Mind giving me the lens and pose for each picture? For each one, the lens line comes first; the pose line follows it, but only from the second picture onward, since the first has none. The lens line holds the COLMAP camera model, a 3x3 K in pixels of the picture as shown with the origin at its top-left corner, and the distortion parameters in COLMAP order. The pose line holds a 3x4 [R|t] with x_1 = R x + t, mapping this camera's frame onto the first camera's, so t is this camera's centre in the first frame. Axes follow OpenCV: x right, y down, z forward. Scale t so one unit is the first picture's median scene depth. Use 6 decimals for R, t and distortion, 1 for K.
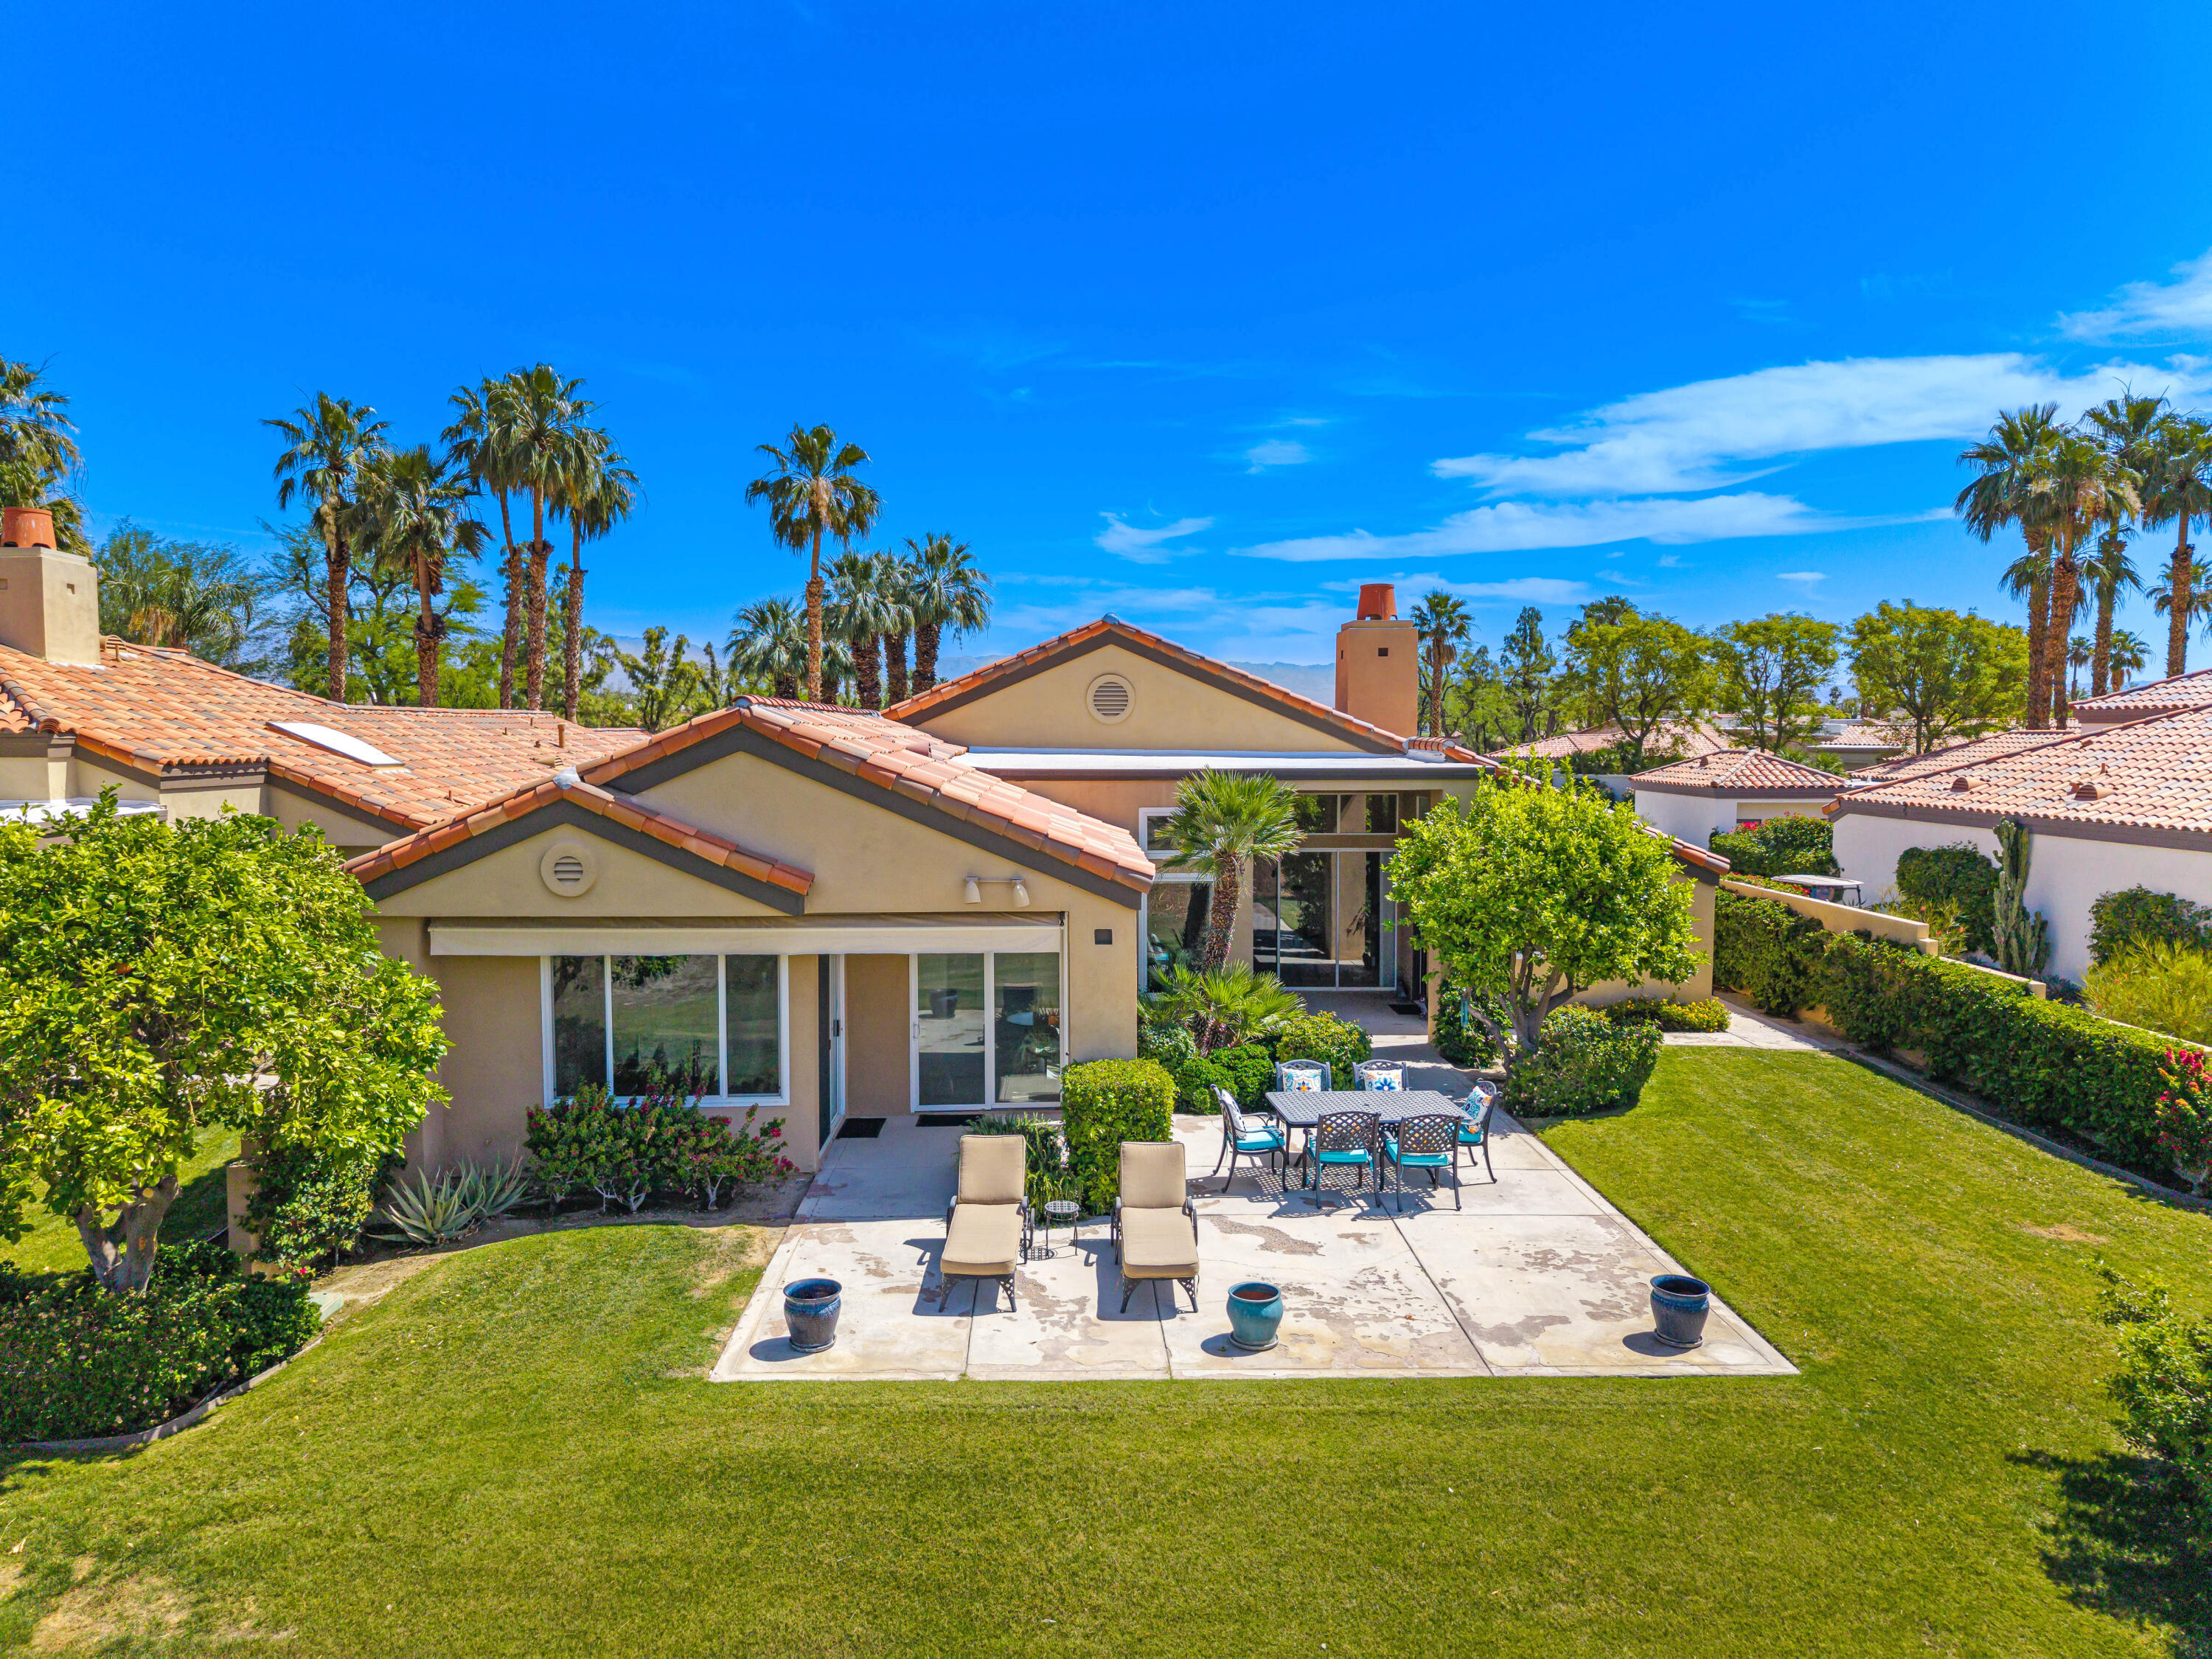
lens RADIAL K [[1481.5, 0, 1100.4], [0, 1481.5, 845.3], [0, 0, 1]] dist [0.035210, -0.033677]
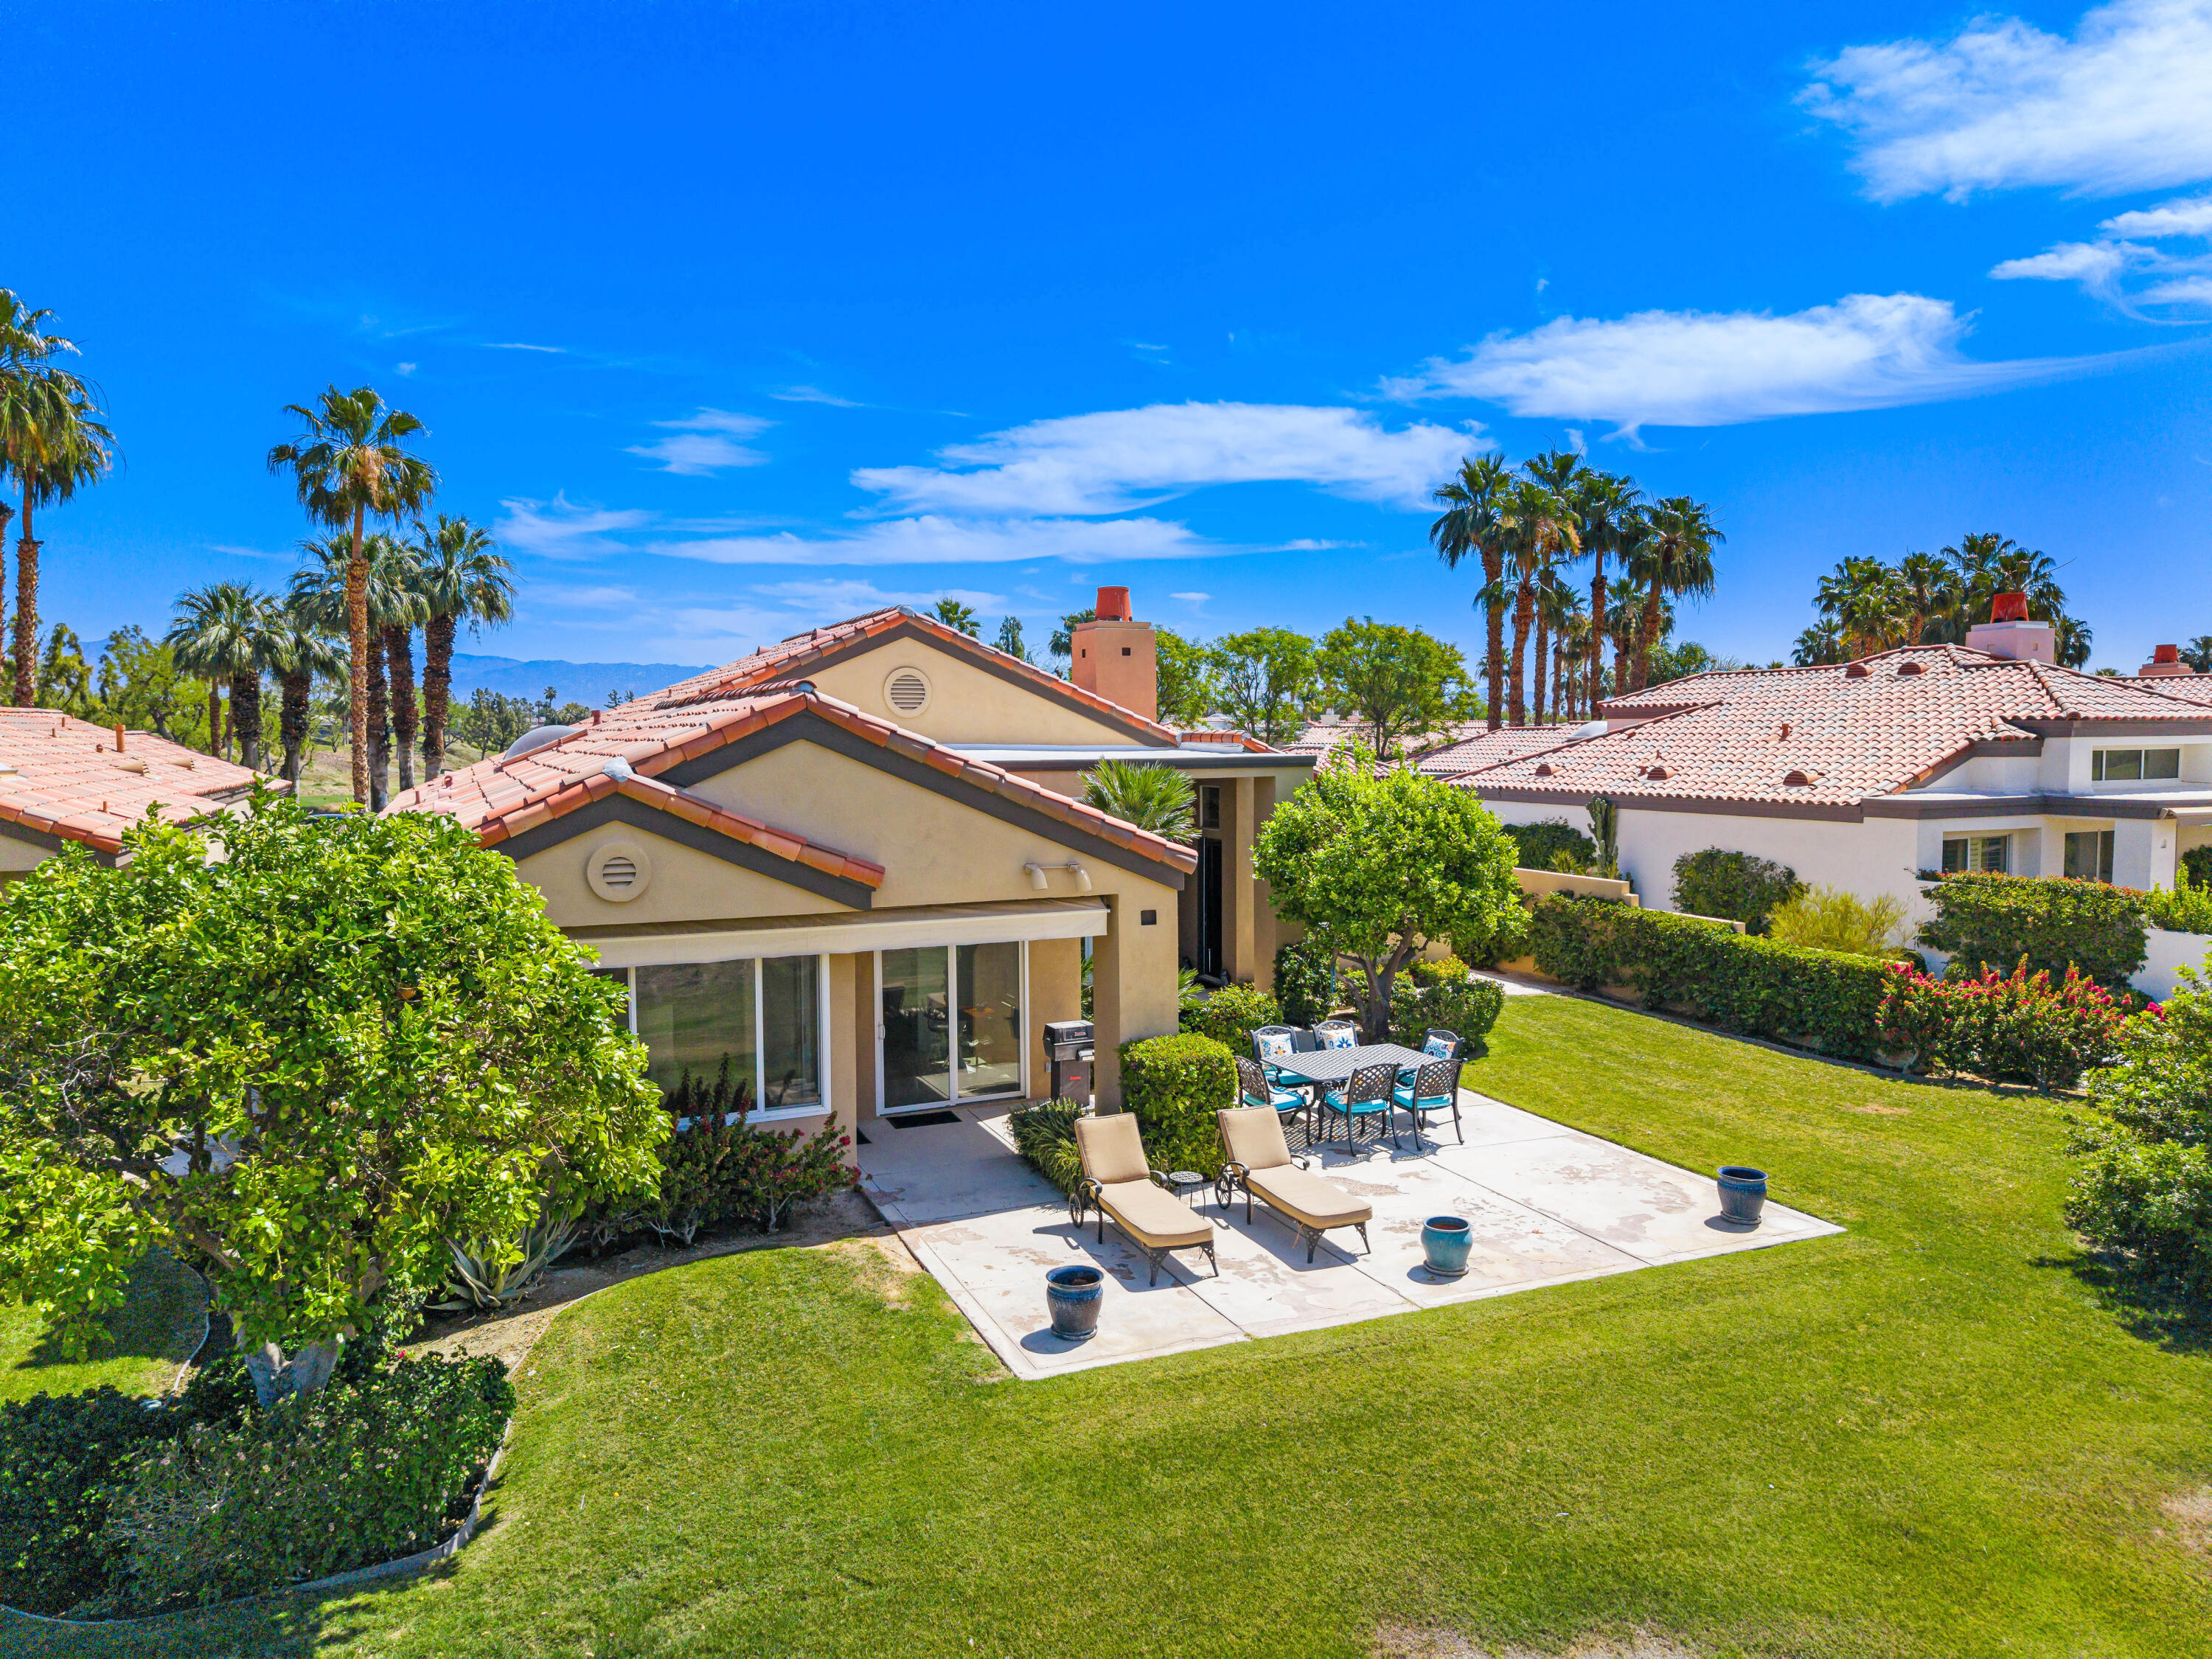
lens RADIAL K [[1481.5, 0, 1101.2], [0, 1481.5, 849.1], [0, 0, 1]] dist [0.035210, -0.033677]
pose [[0.928560, -0.034237, 0.369600, -0.345126], [0.034784, 0.999381, 0.005185, 0.006741], [-0.369549, 0.008041, 0.929176, 0.048297]]
